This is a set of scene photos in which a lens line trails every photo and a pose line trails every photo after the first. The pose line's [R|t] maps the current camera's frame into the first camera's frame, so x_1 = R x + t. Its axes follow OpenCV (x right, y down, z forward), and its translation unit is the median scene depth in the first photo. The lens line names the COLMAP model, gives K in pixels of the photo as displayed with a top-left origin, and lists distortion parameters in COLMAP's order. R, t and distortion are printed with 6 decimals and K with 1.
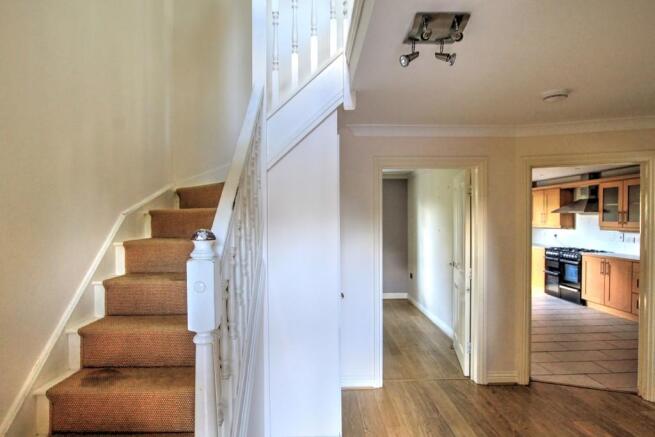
lens RADIAL K [[375.8, 0, 327.9], [0, 375.8, 219.6], [0, 0, 1]] dist [-0.003149, -0.000498]
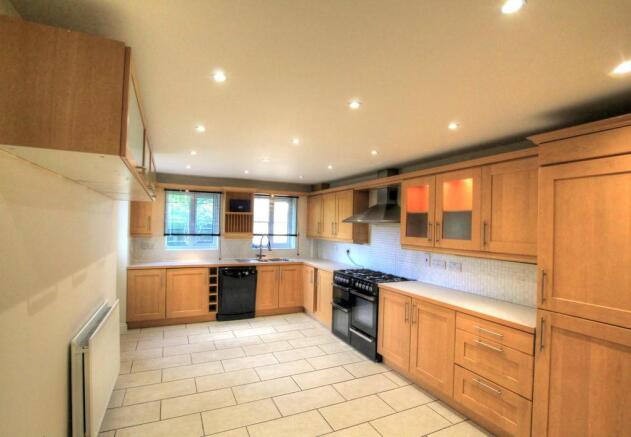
lens RADIAL K [[306.4, 0, 314.1], [0, 306.4, 221.8], [0, 0, 1]] dist [0.000664, 0.000018]
pose [[0.917987, 0.016510, 0.396268, 0.334466], [-0.012475, 0.999841, -0.012760, -0.011482], [-0.396415, 0.006770, 0.918046, 0.514555]]
